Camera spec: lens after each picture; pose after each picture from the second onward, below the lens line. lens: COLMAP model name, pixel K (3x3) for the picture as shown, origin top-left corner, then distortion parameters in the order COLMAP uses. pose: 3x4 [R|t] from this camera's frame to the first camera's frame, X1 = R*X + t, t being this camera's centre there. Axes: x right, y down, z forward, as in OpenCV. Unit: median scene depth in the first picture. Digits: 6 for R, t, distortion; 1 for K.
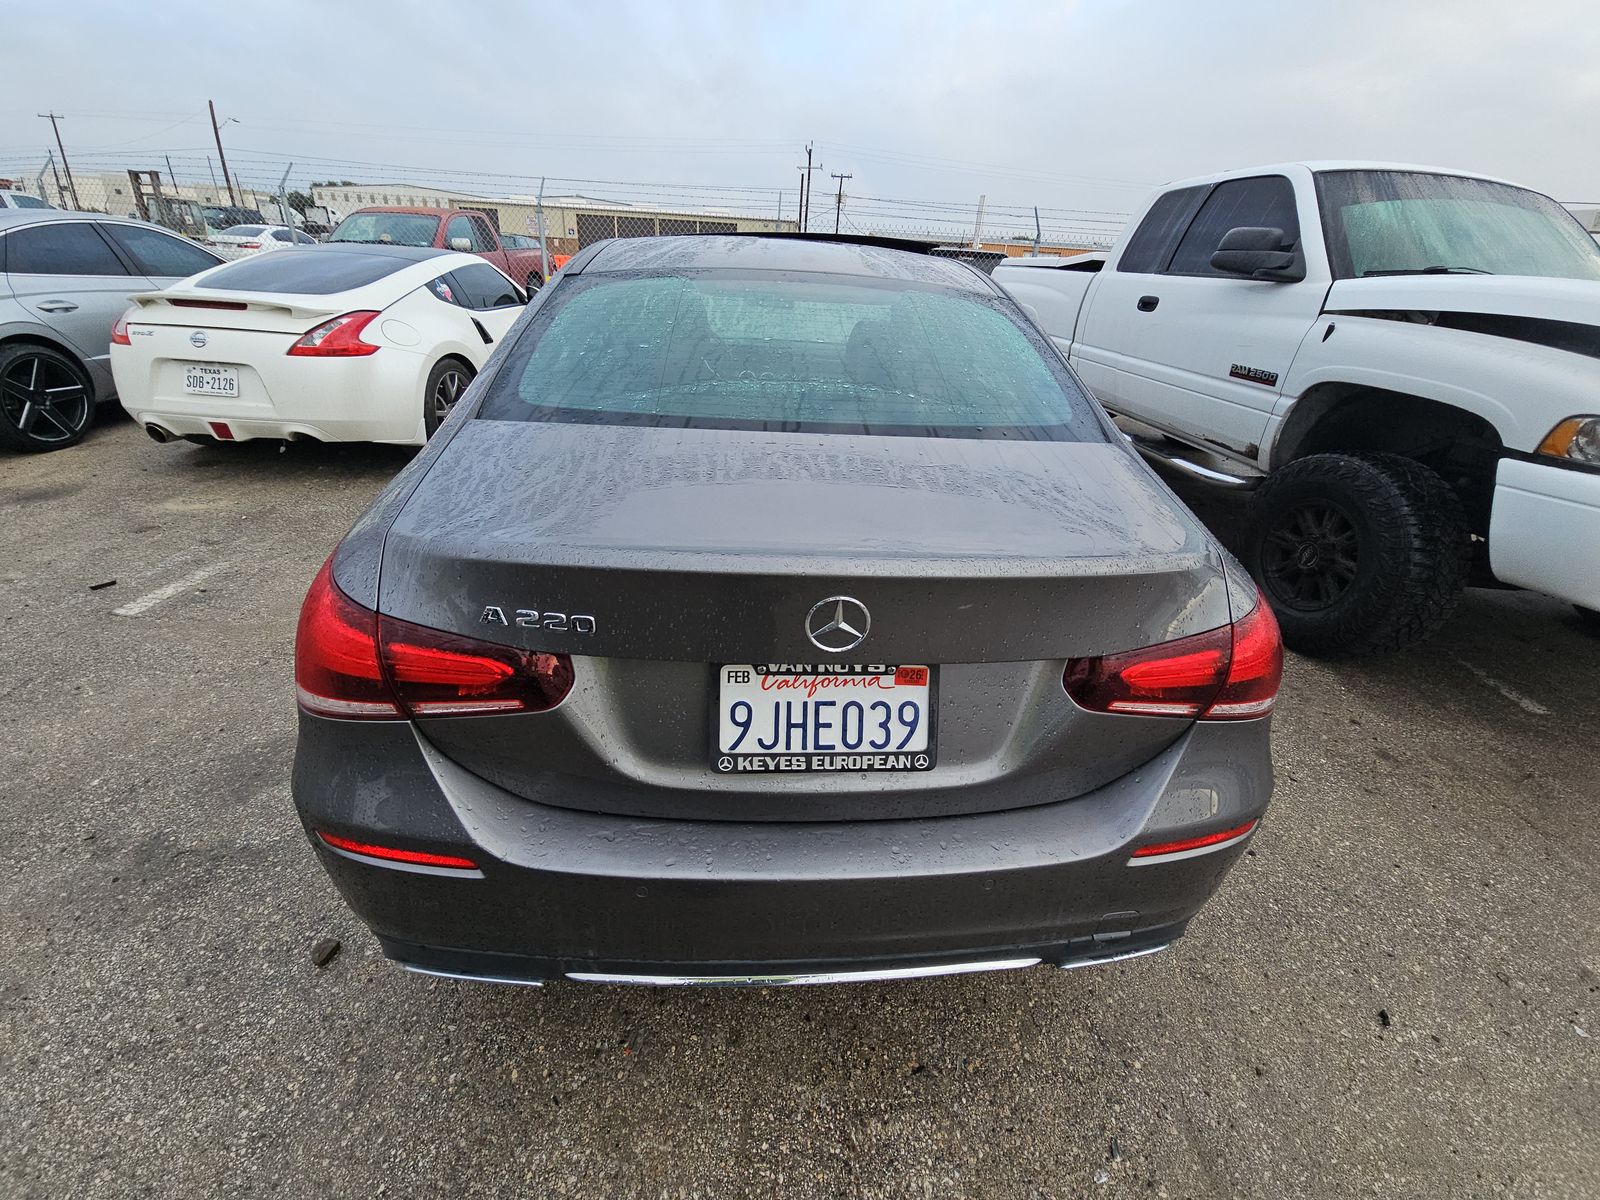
lens RADIAL K [[647.3, 0, 799.2], [0, 647.3, 580.0], [0, 0, 1]] dist [0.001421, -0.002902]
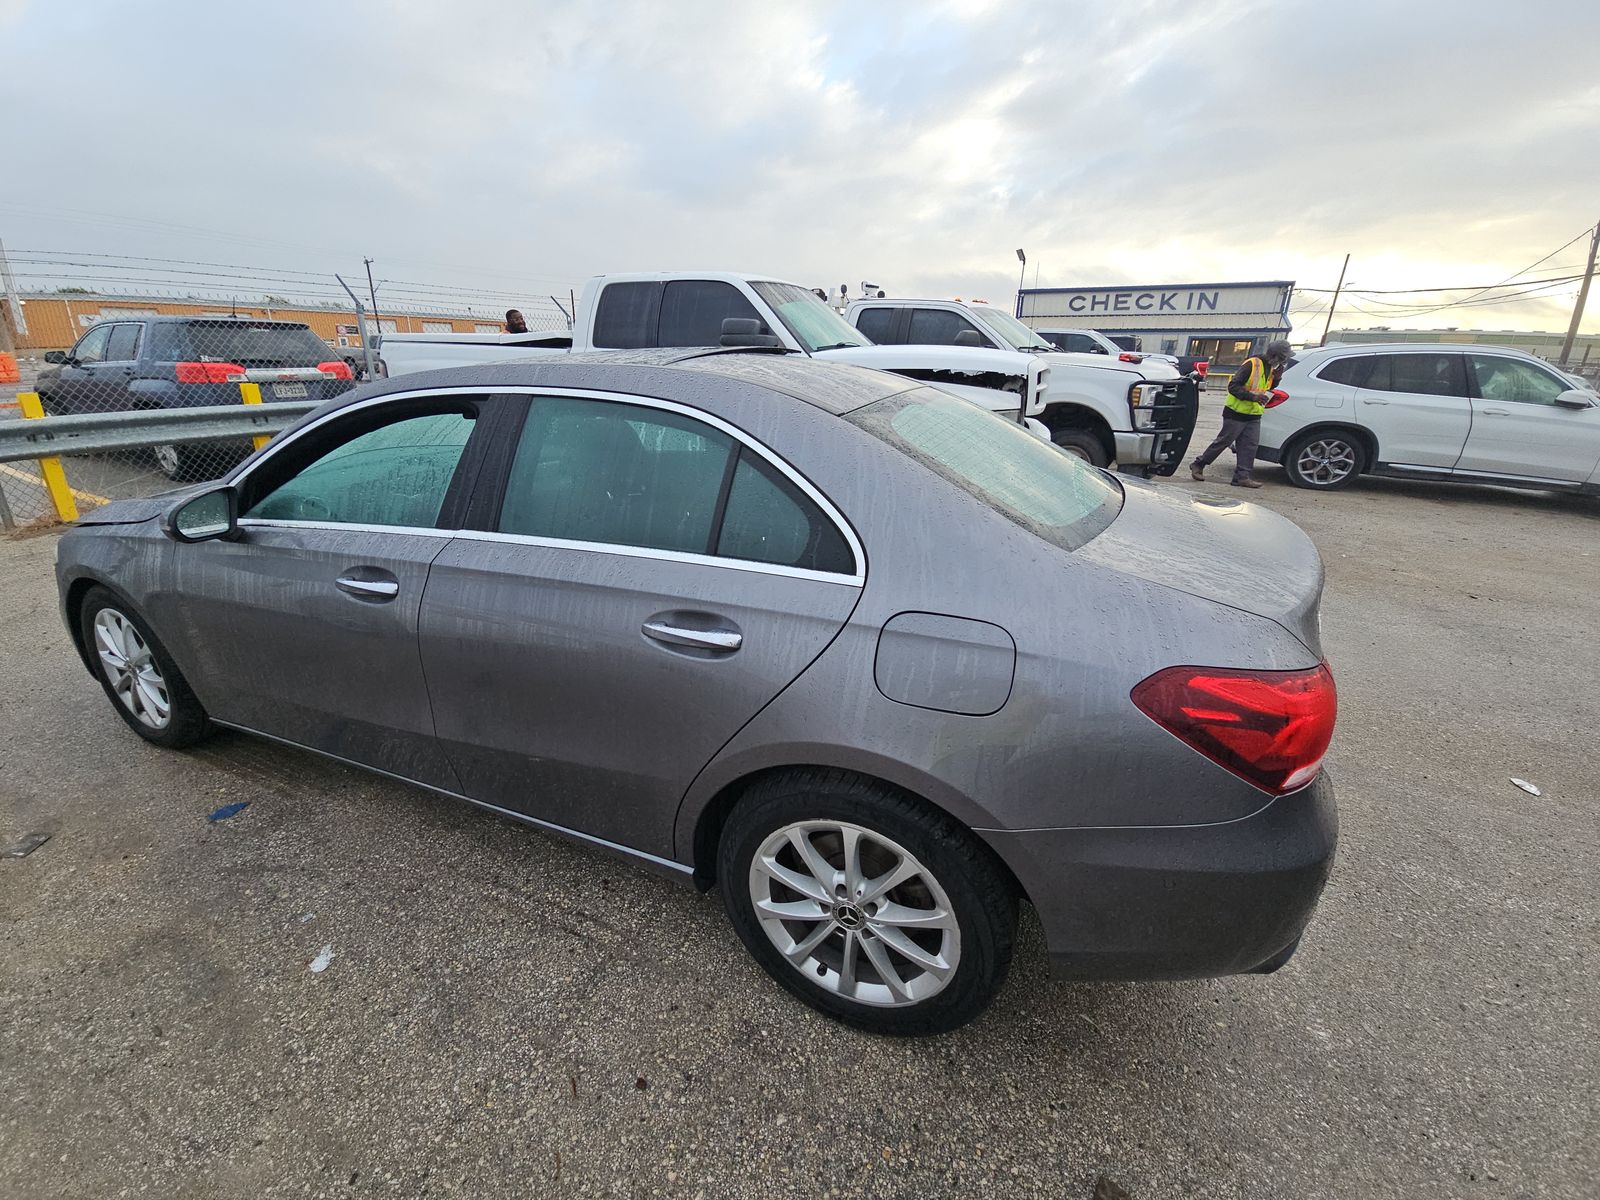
lens RADIAL K [[647.3, 0, 799.2], [0, 647.3, 580.0], [0, 0, 1]] dist [0.001421, -0.002902]
pose [[0.453005, -0.339519, 0.824326, -1.461256], [0.395851, 0.905097, 0.155248, -0.501731], [-0.798805, 0.255982, 0.544412, 0.707508]]
